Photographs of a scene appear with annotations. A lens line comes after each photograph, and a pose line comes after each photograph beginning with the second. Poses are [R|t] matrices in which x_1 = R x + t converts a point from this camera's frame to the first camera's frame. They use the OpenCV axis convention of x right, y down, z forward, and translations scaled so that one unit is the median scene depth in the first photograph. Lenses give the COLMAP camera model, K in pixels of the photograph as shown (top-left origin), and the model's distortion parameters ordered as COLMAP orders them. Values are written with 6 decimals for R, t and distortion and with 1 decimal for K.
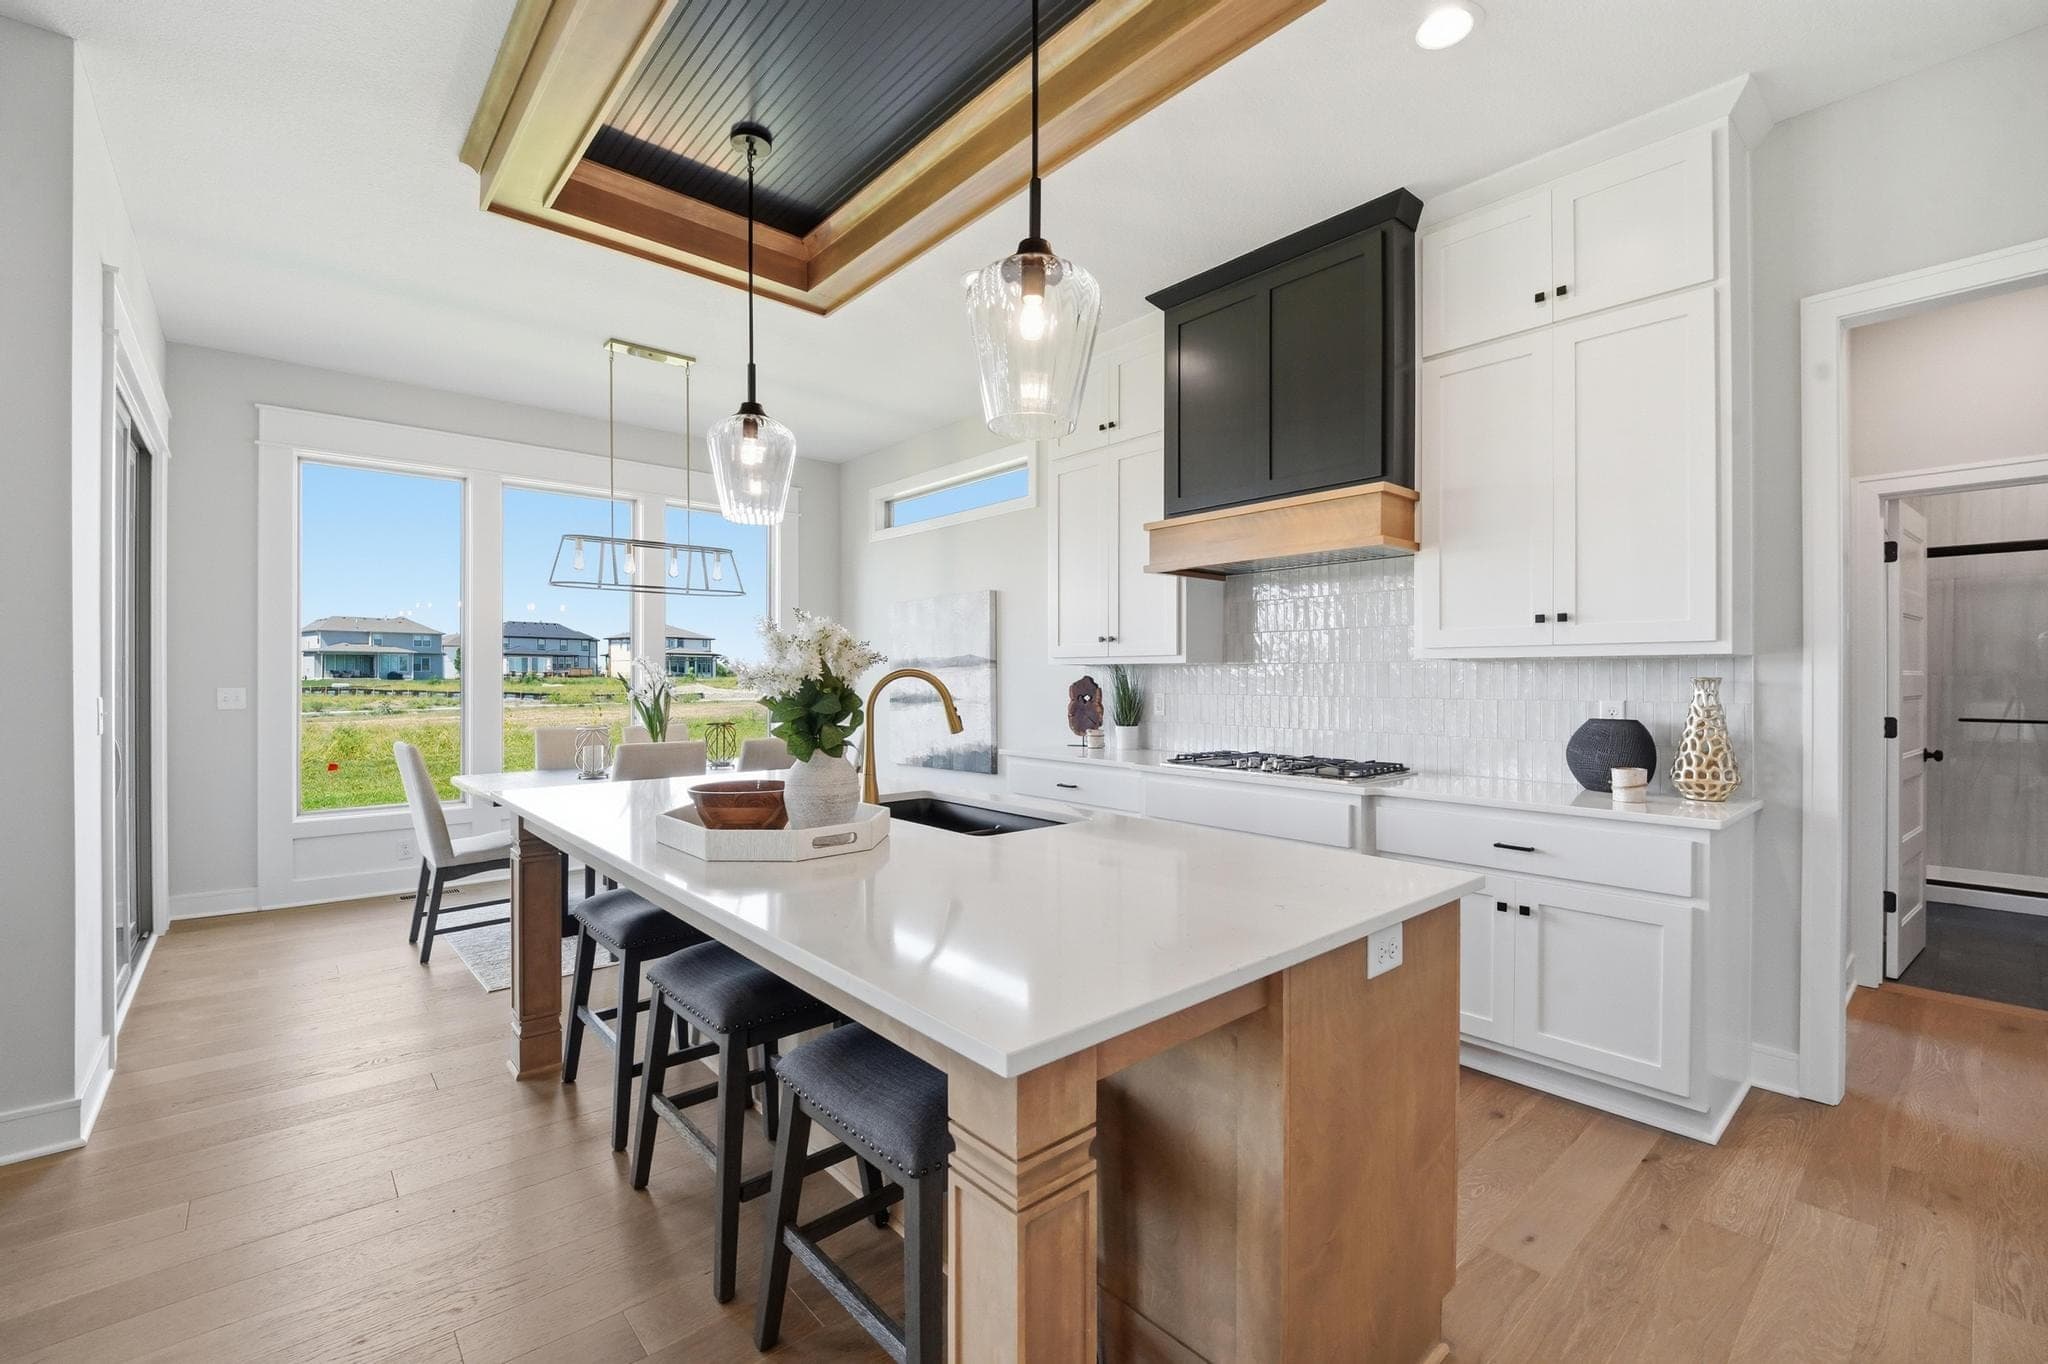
lens RADIAL K [[869.5, 0, 1027.1], [0, 869.5, 680.4], [0, 0, 1]] dist [-0.007306, -0.004425]
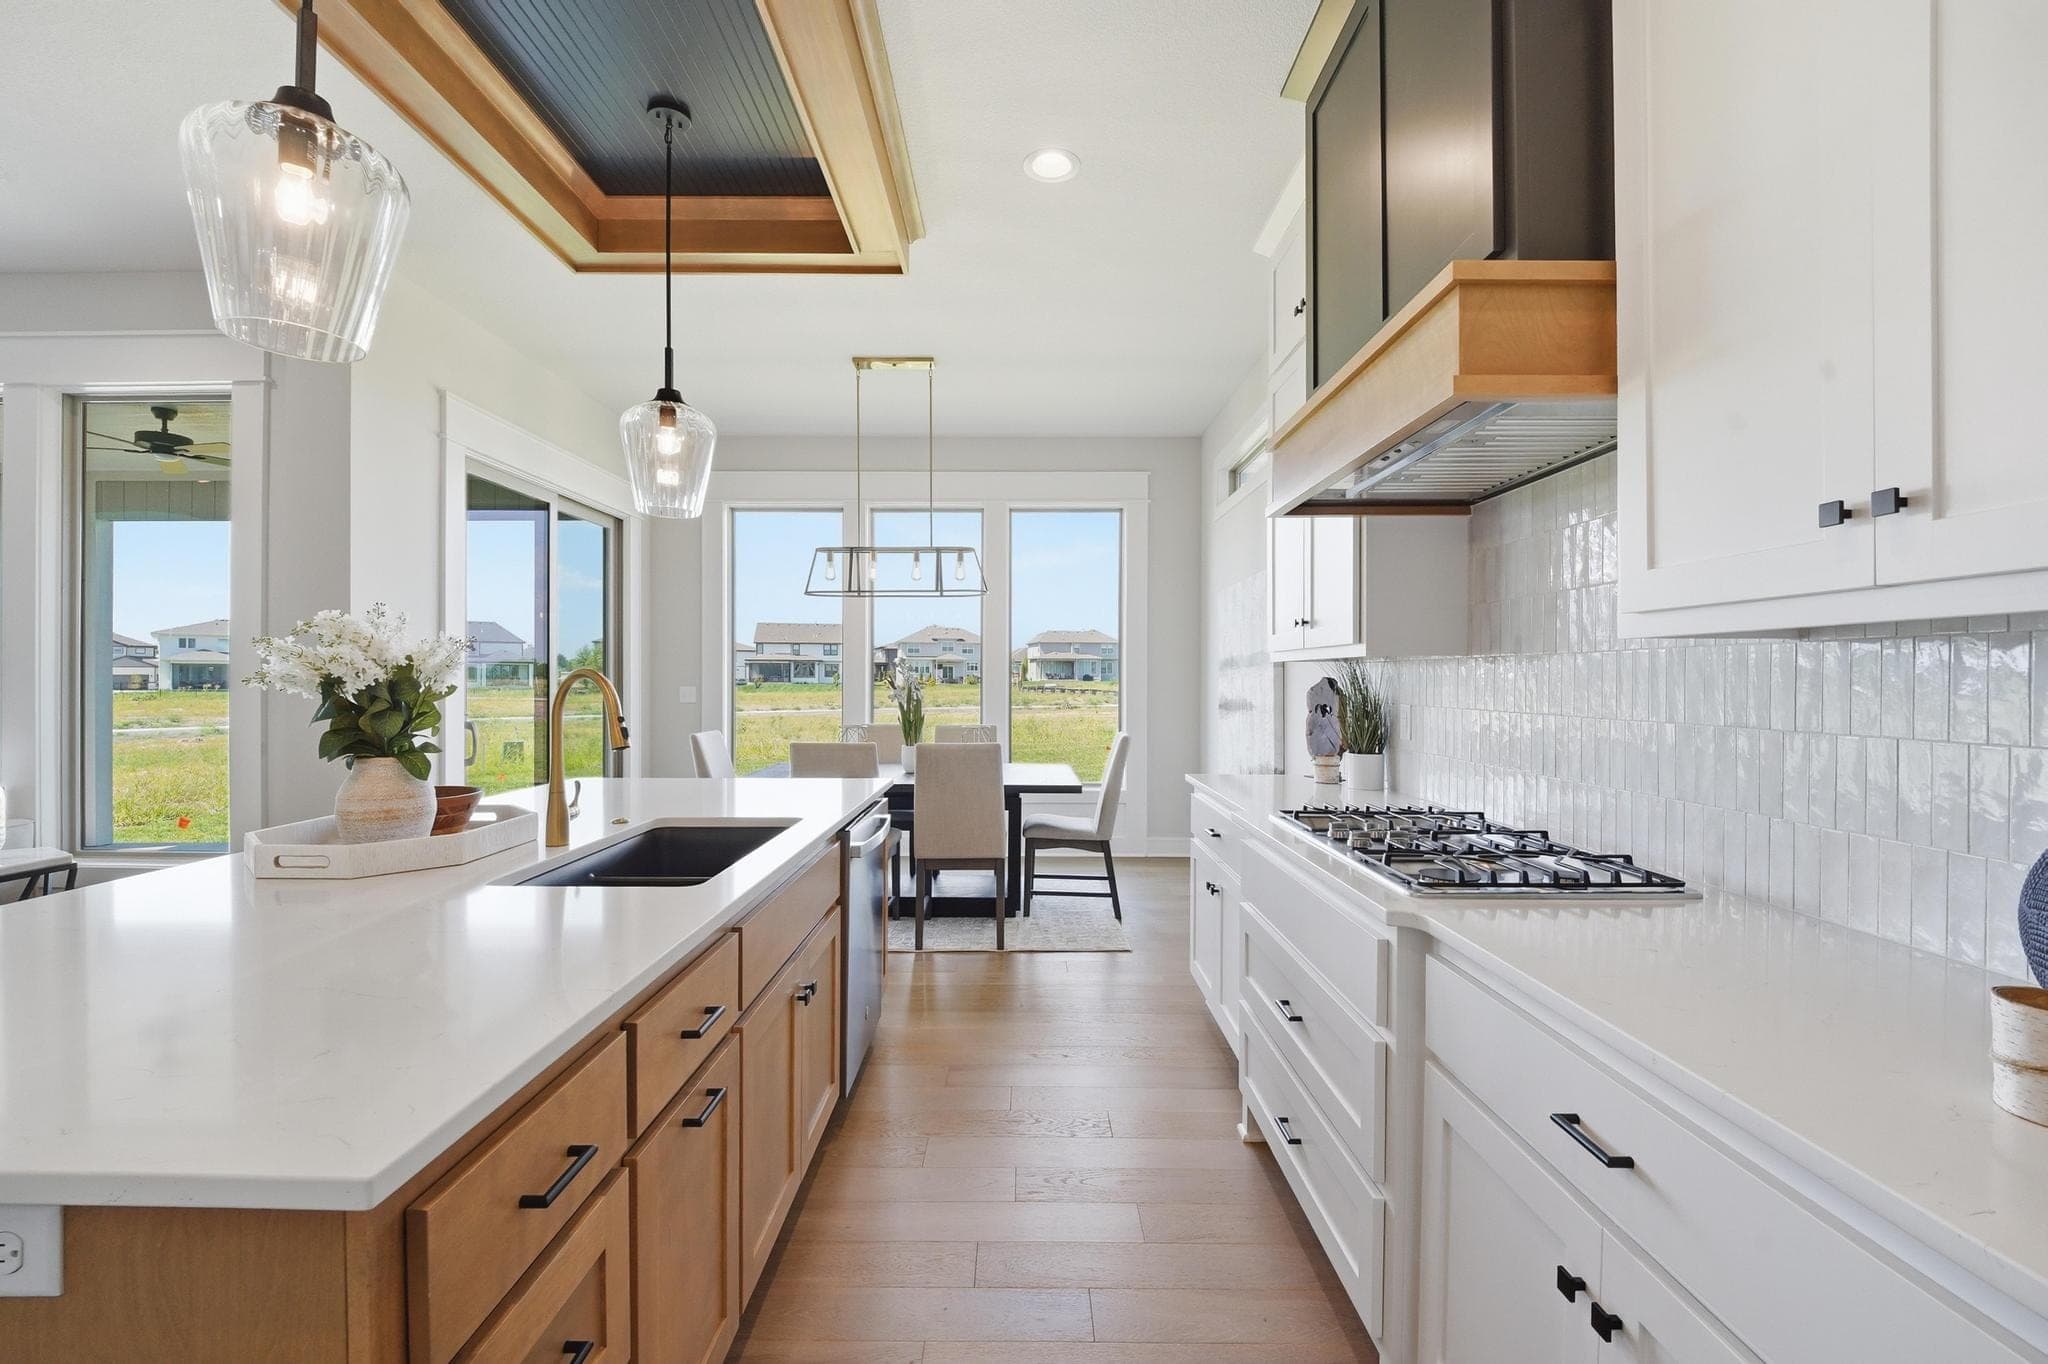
lens RADIAL K [[869.5, 0, 1033.0], [0, 869.5, 677.5], [0, 0, 1]] dist [-0.007306, -0.004425]
pose [[0.752837, -0.000716, -0.658207, 0.349343], [-0.002748, 0.999987, -0.004231, -0.001456], [0.658202, 0.004994, 0.752825, 0.320086]]
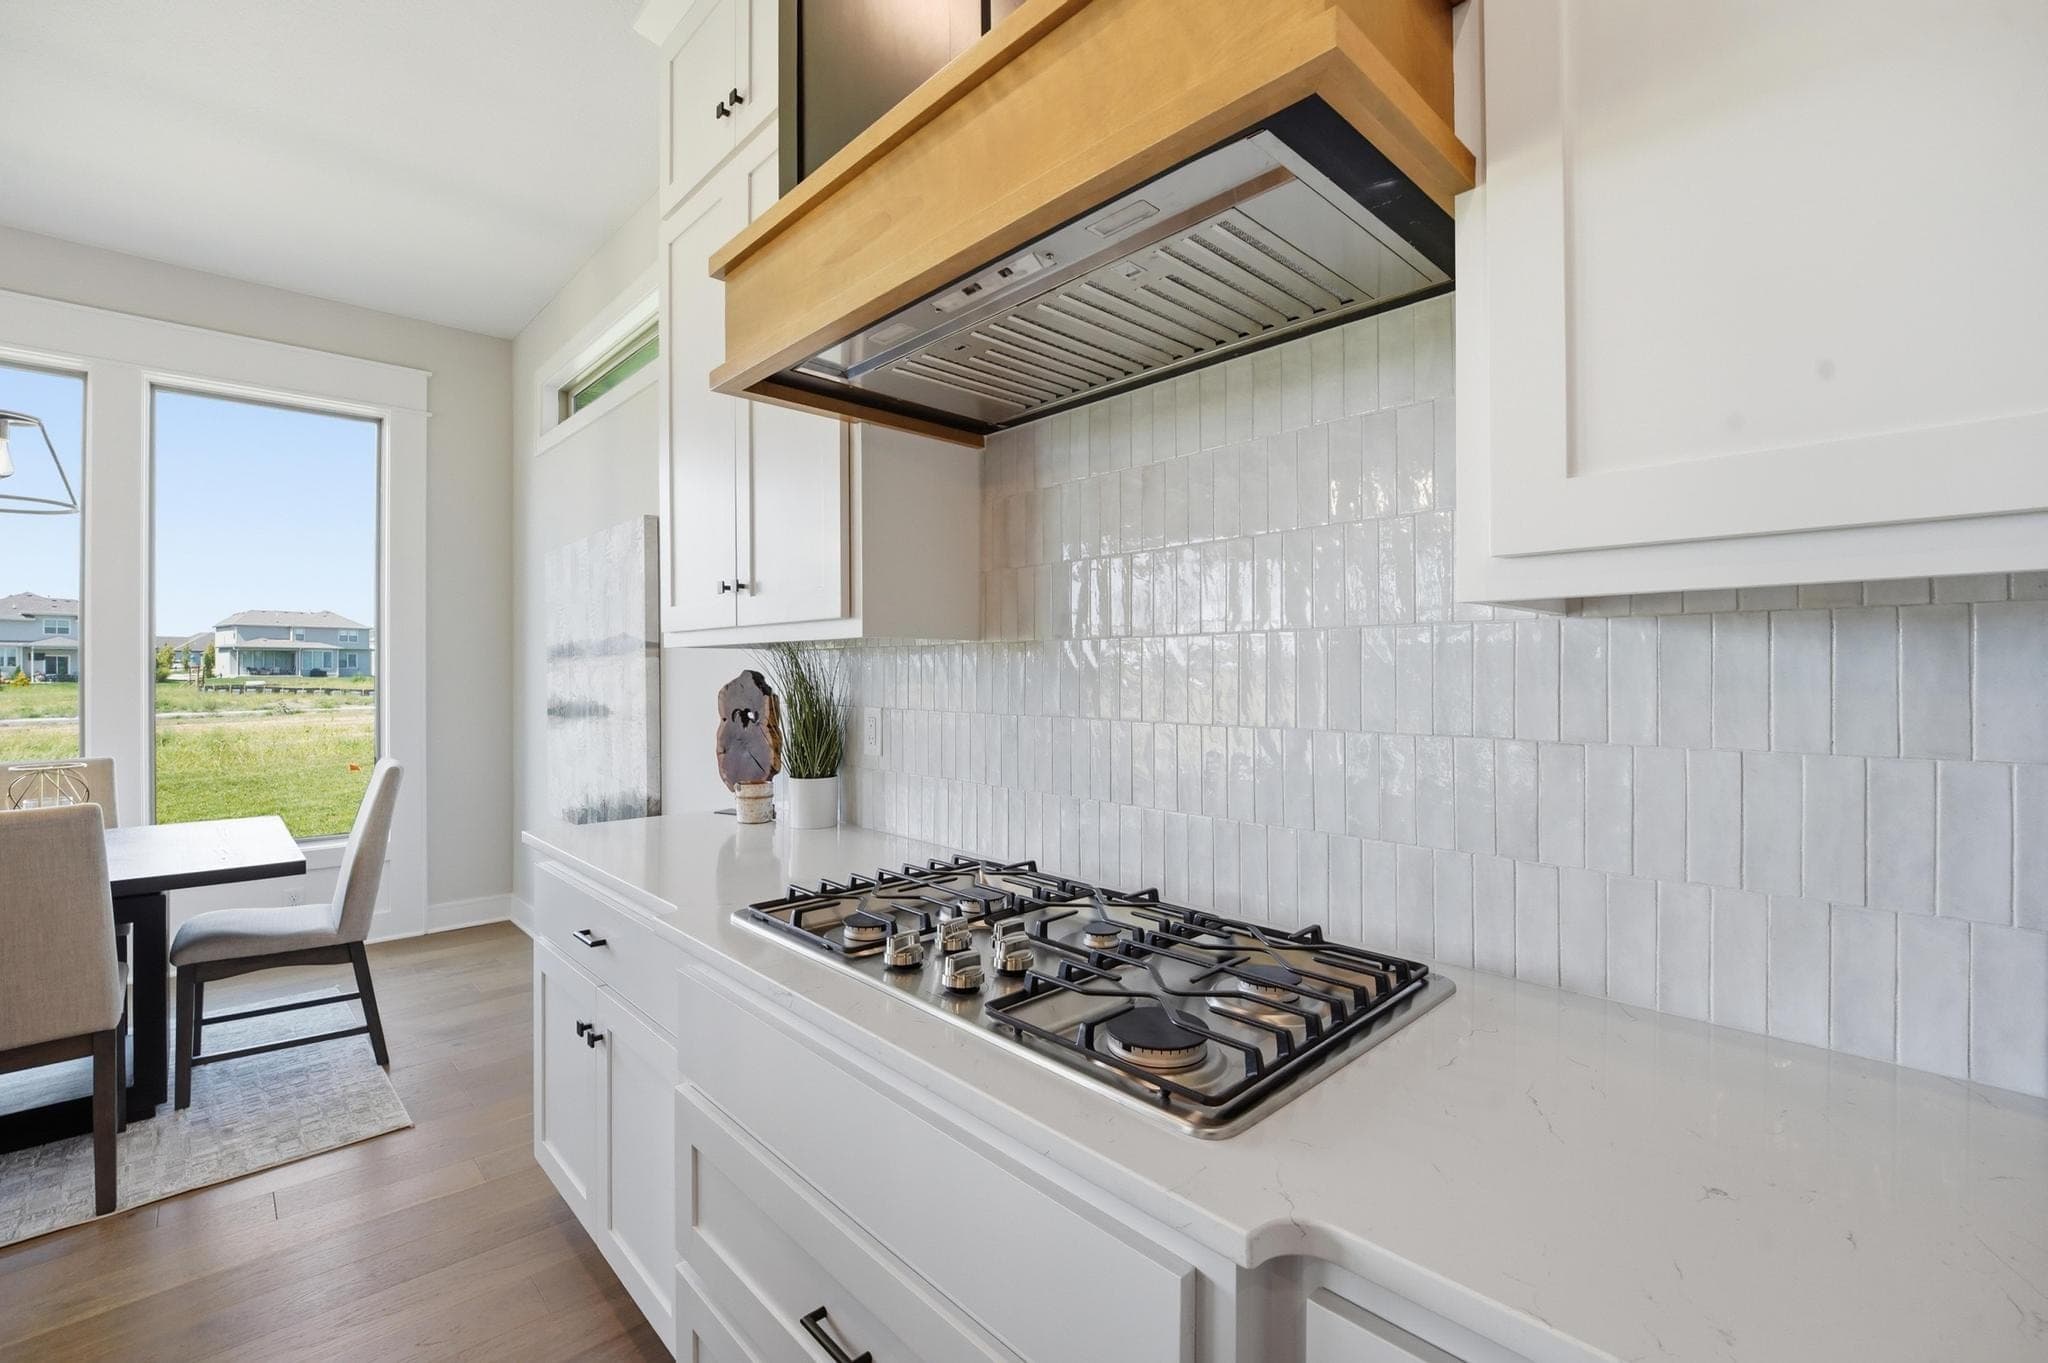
lens RADIAL K [[869.5, 0, 1015.6], [0, 869.5, 677.7], [0, 0, 1]] dist [-0.007306, -0.004425]
pose [[0.999711, -0.002780, 0.023859, 0.208274], [0.002725, 0.999994, 0.002333, -0.001796], [-0.023865, -0.002268, 0.999713, 0.505104]]
